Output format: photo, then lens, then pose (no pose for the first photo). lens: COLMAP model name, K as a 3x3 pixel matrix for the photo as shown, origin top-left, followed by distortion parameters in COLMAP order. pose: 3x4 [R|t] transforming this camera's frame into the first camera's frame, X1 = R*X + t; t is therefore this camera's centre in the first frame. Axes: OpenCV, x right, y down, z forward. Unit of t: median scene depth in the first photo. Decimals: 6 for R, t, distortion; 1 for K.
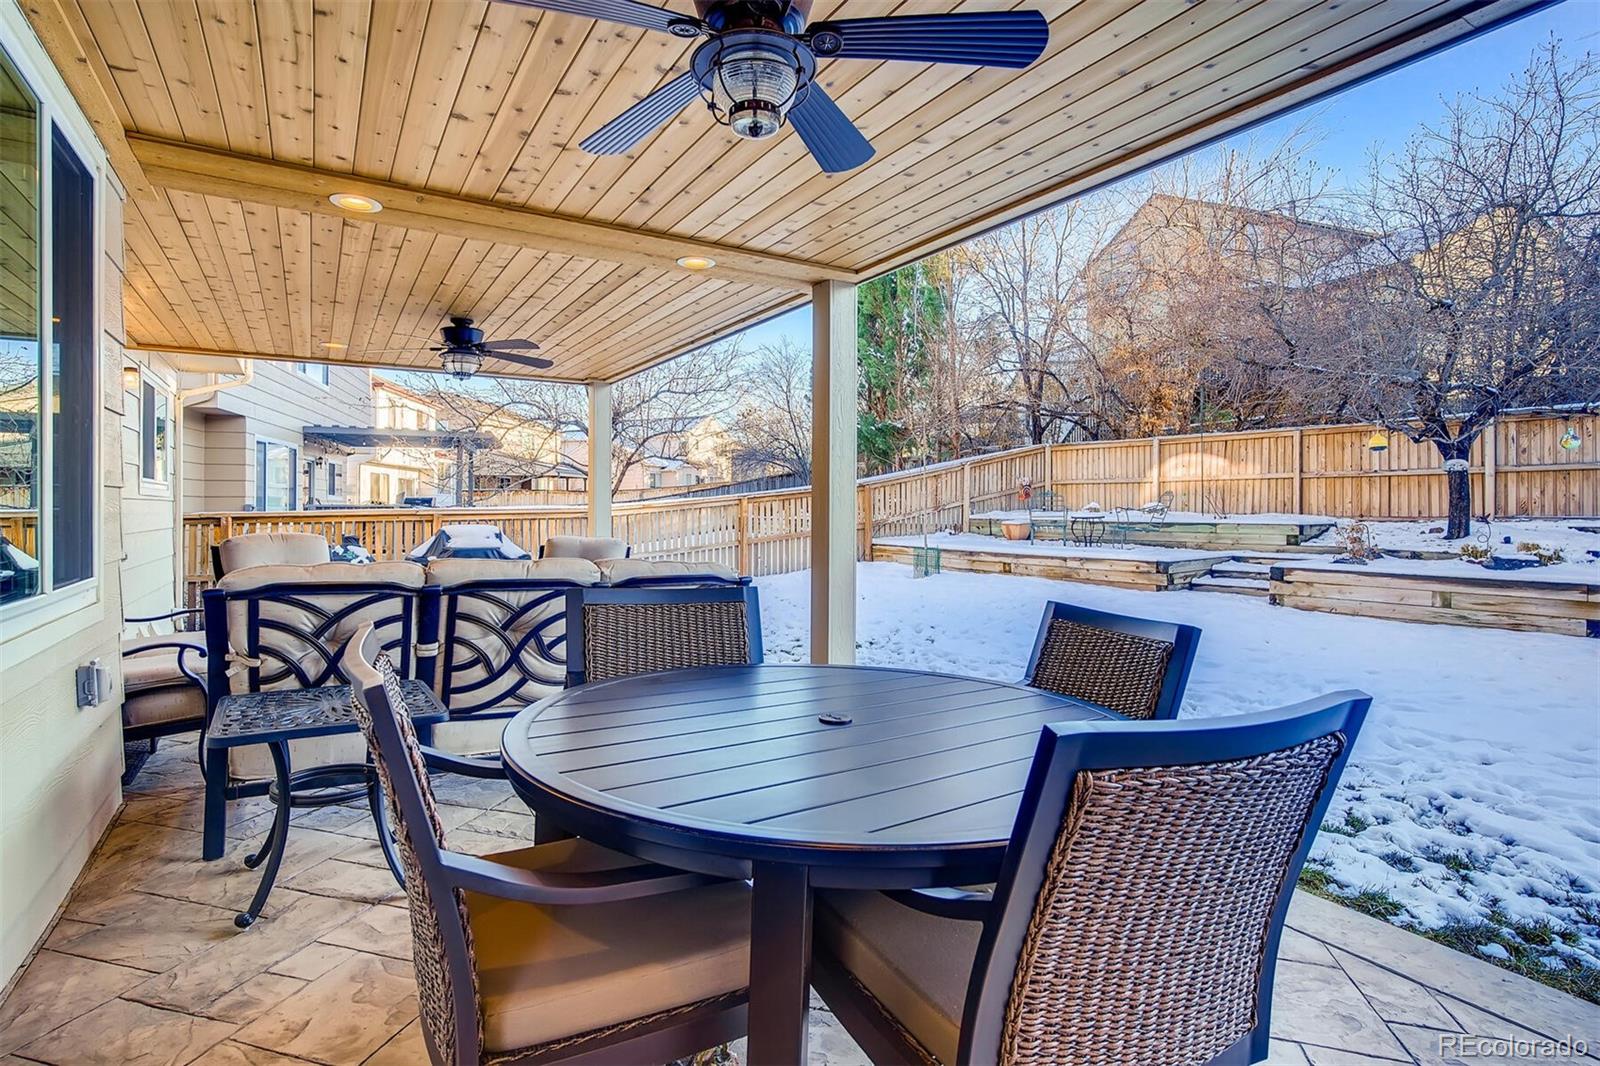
lens RADIAL K [[811.5, 0, 802.6], [0, 811.5, 513.0], [0, 0, 1]] dist [-0.034112, 0.019254]
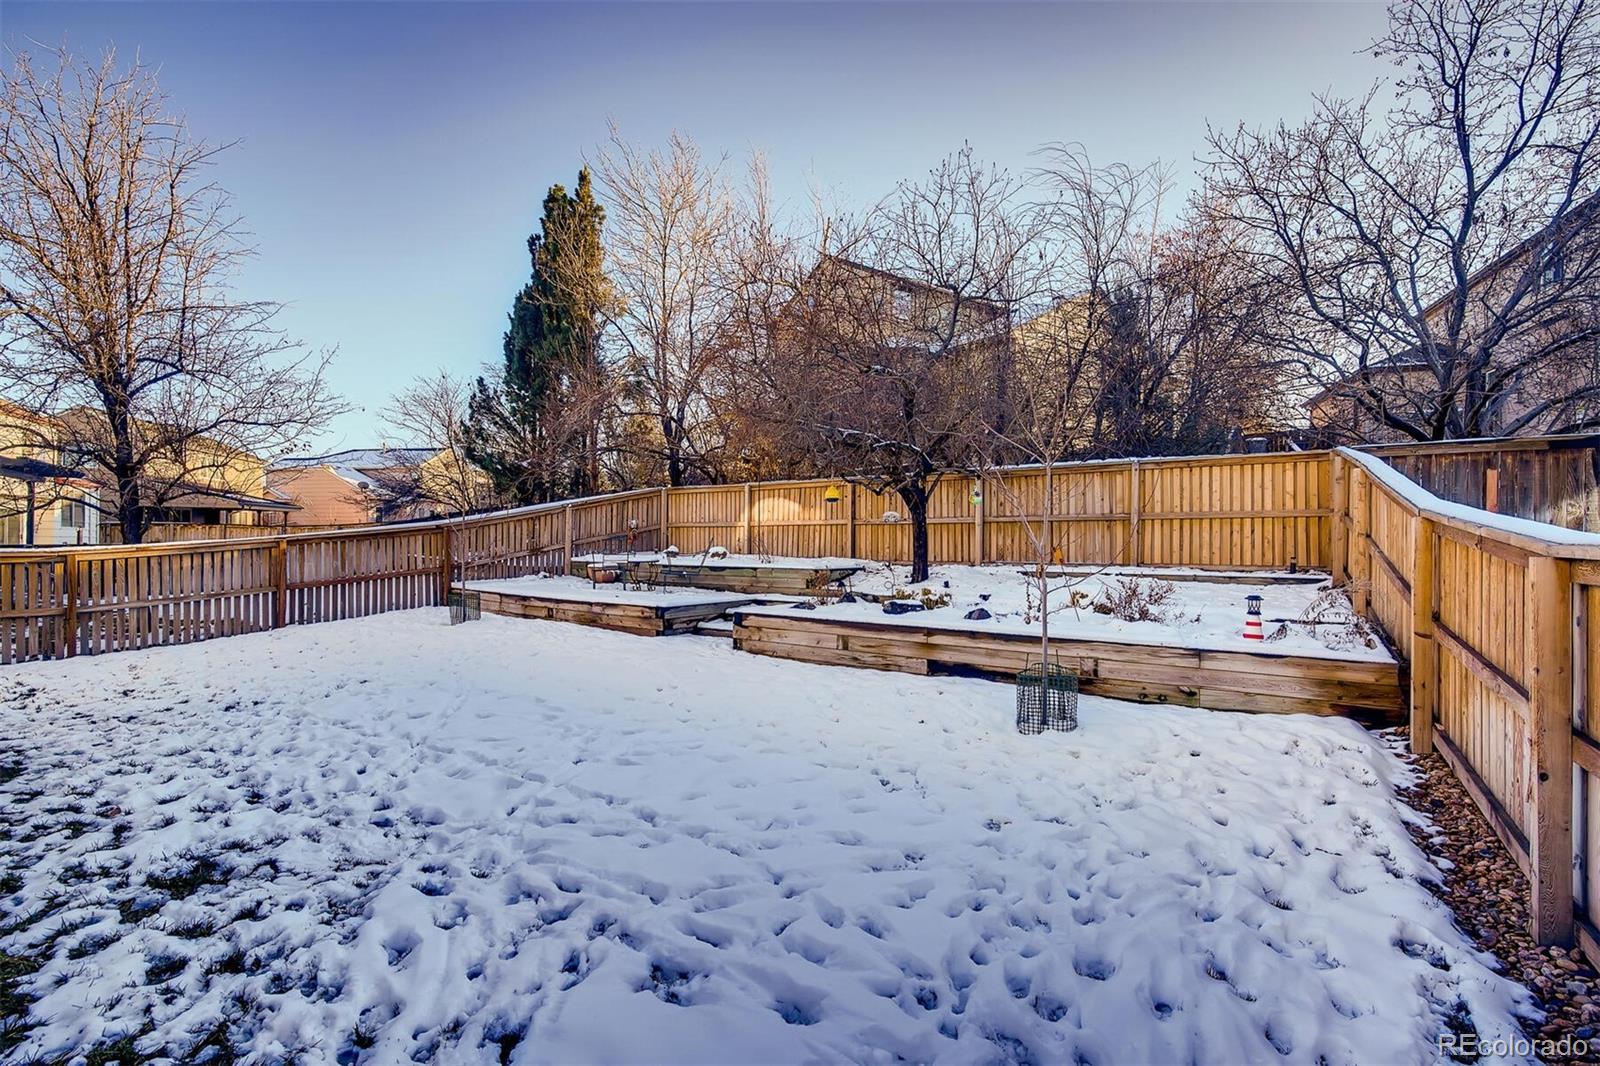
lens RADIAL K [[795.1, 0, 799.8], [0, 795.1, 538.7], [0, 0, 1]] dist [-0.033440, 0.001284]
pose [[0.963037, 0.007202, 0.269272, 0.314368], [-0.003482, 0.999892, -0.014289, -0.011000], [-0.269346, 0.012823, 0.962958, -0.009898]]
